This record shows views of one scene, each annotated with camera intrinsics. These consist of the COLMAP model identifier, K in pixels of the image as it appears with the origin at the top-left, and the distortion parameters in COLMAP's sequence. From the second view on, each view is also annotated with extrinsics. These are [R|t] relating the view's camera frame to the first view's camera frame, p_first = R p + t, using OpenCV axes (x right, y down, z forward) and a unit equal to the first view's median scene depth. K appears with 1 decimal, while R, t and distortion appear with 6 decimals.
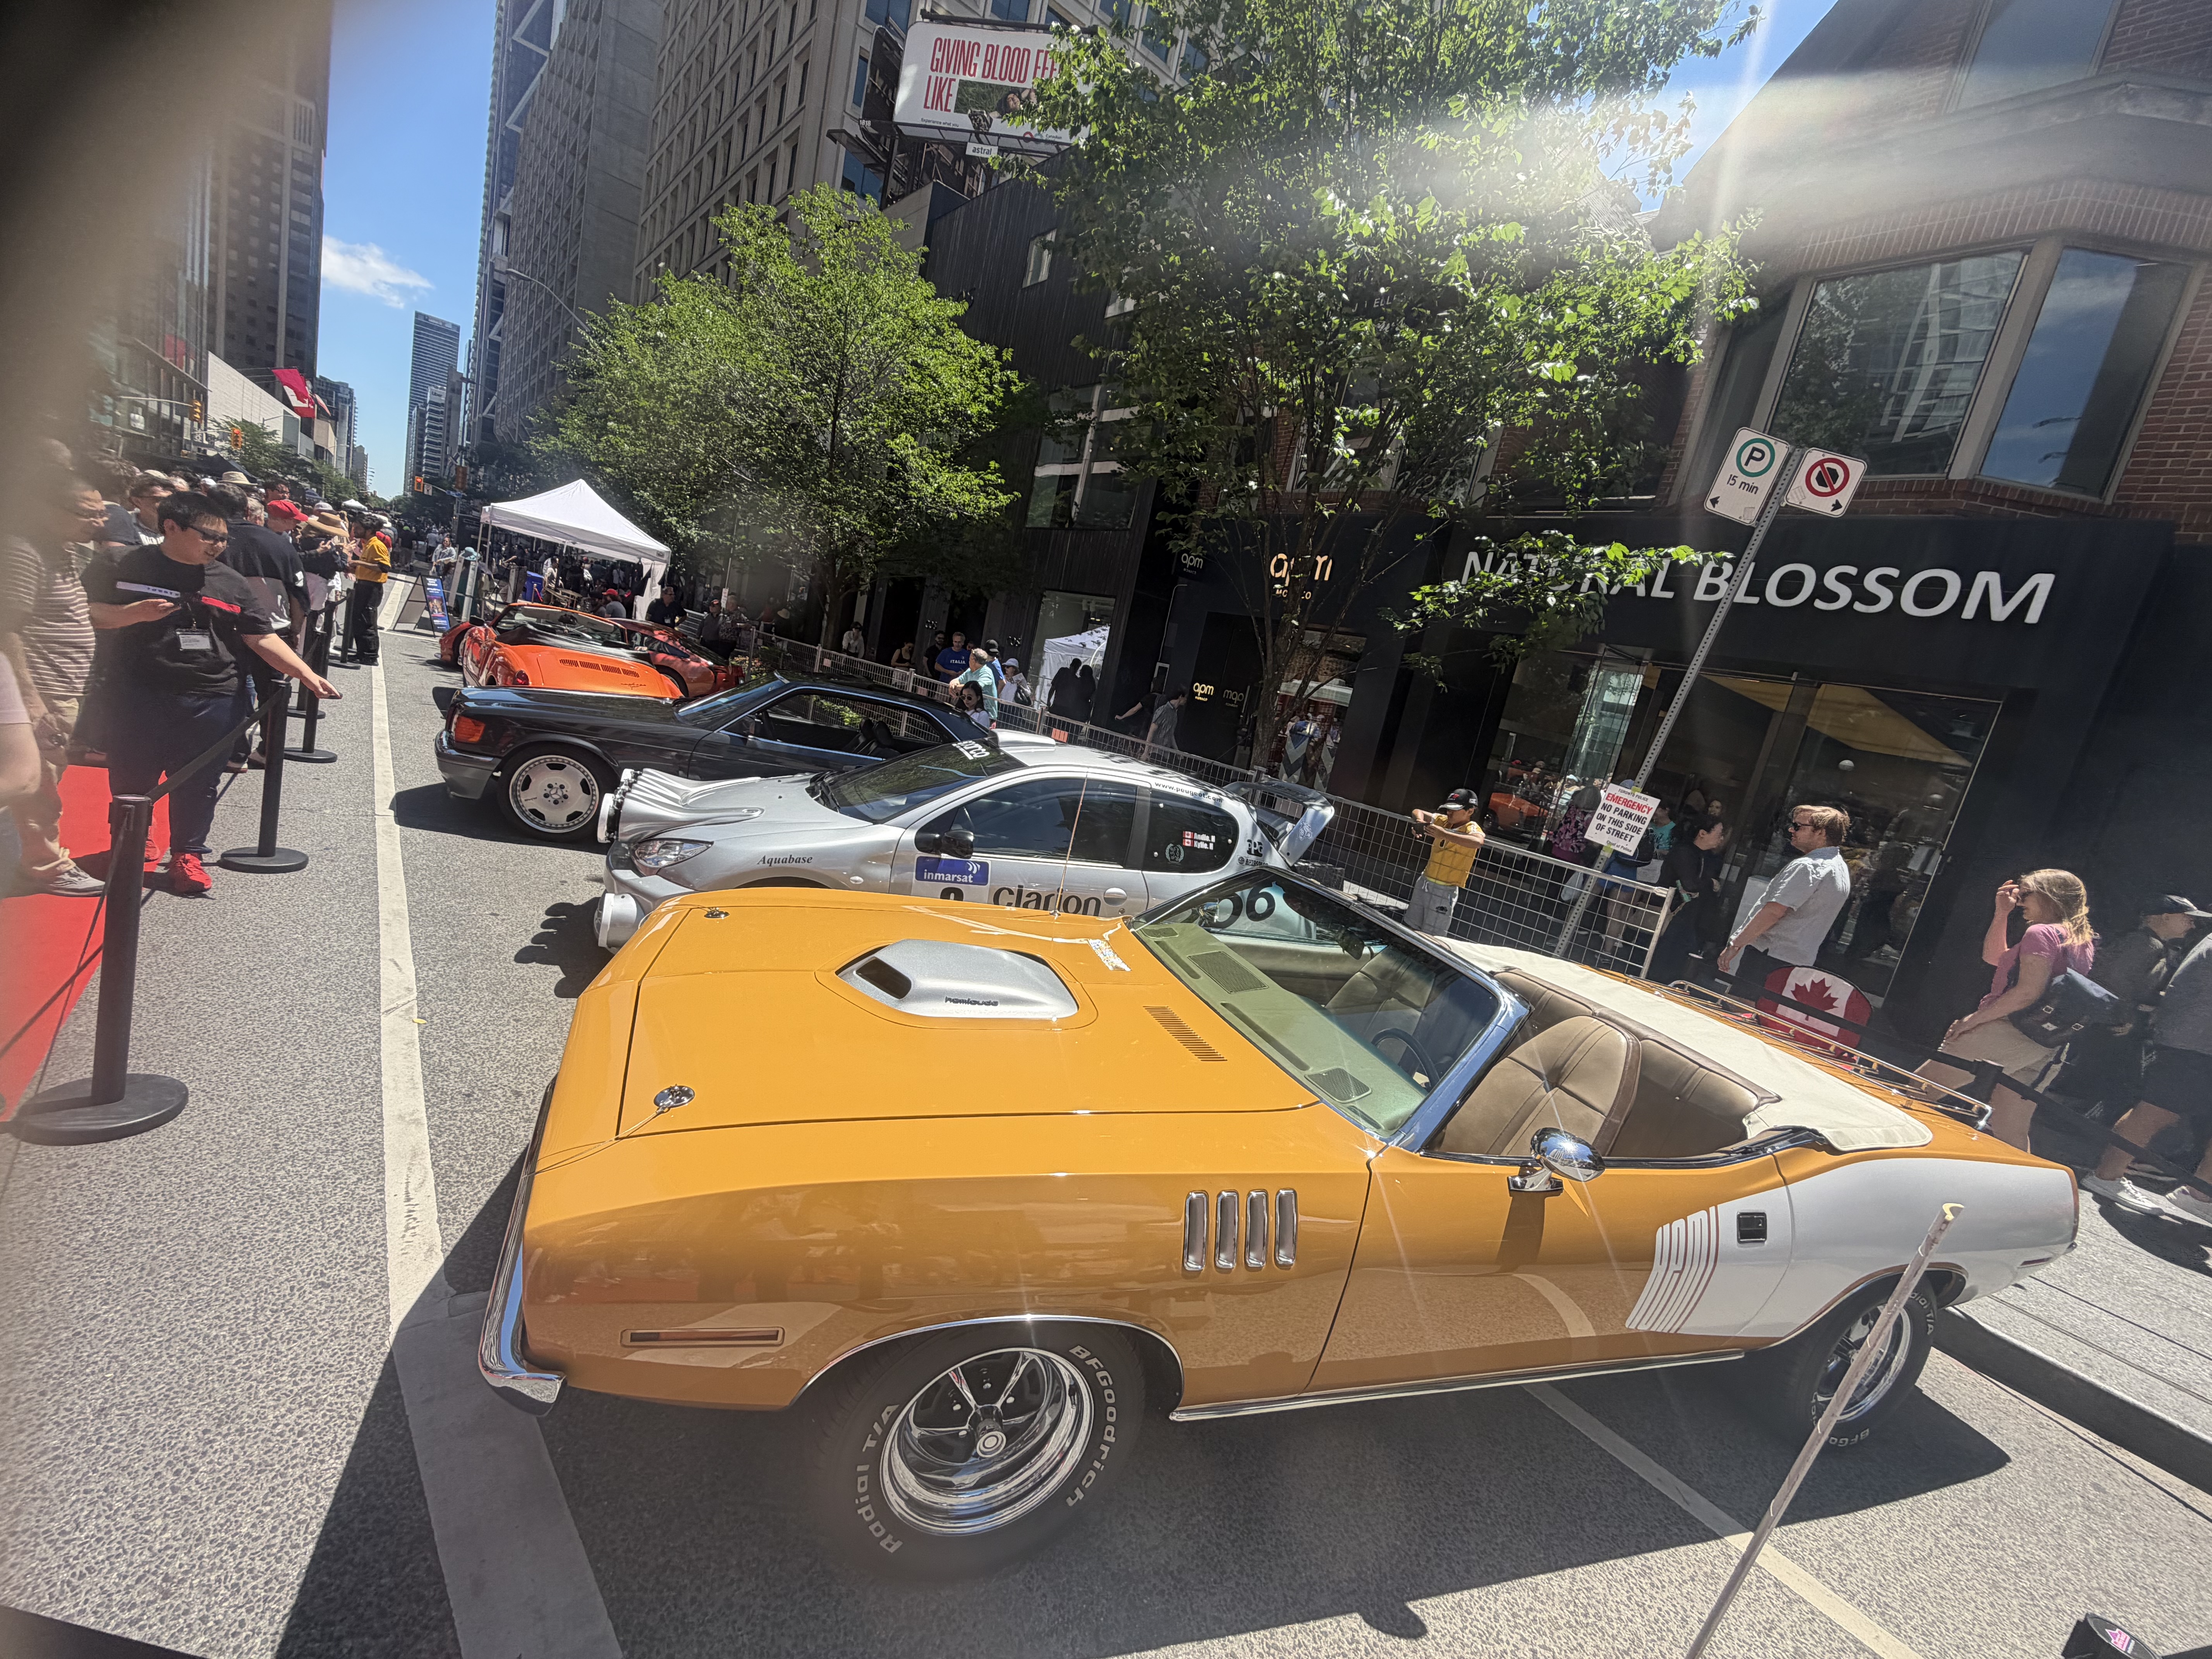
lens RADIAL K [[884.0, 0, 1096.7], [0, 884.0, 829.6], [0, 0, 1]] dist [0.001452, 0.000058]
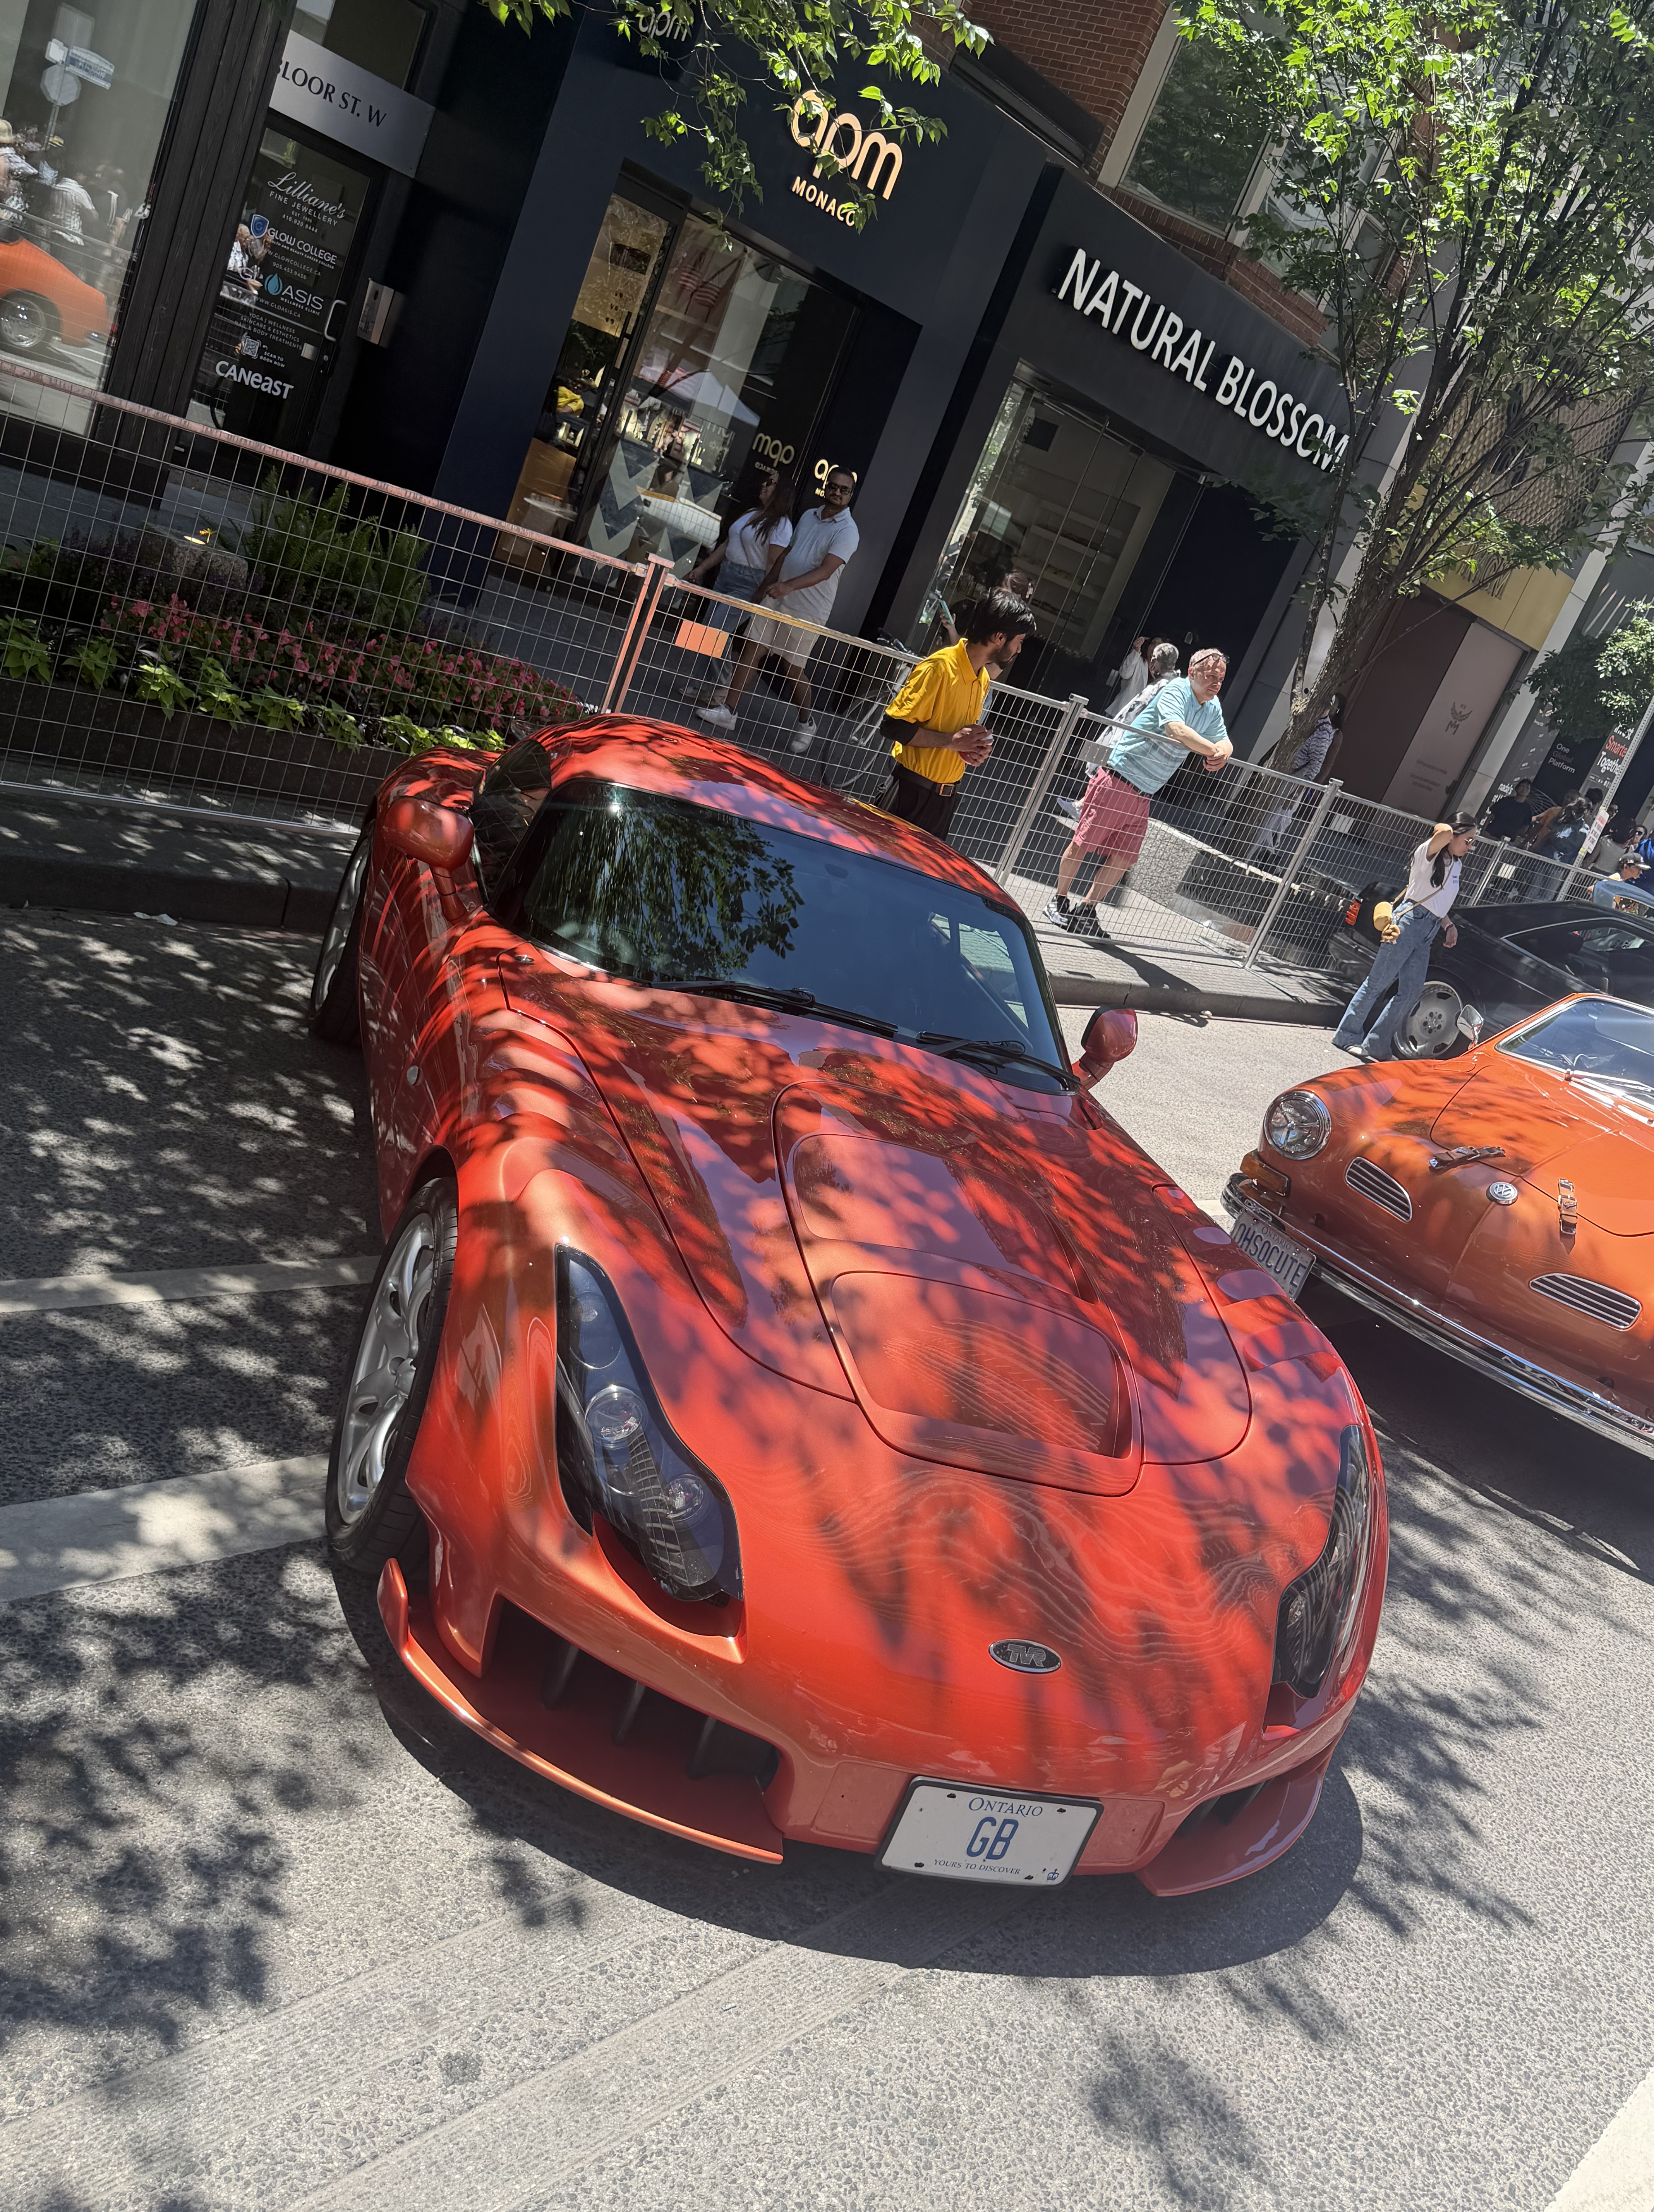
lens RADIAL K [[1819.0, 0, 830.5], [0, 1819.0, 1103.1], [0, 0, 1]] dist [0.115426, -0.180533]
pose [[-0.045269, -0.526573, 0.848924, -1.293984], [-0.212741, 0.835384, 0.506829, -0.549195], [-0.976059, -0.157657, -0.149841, 1.609239]]
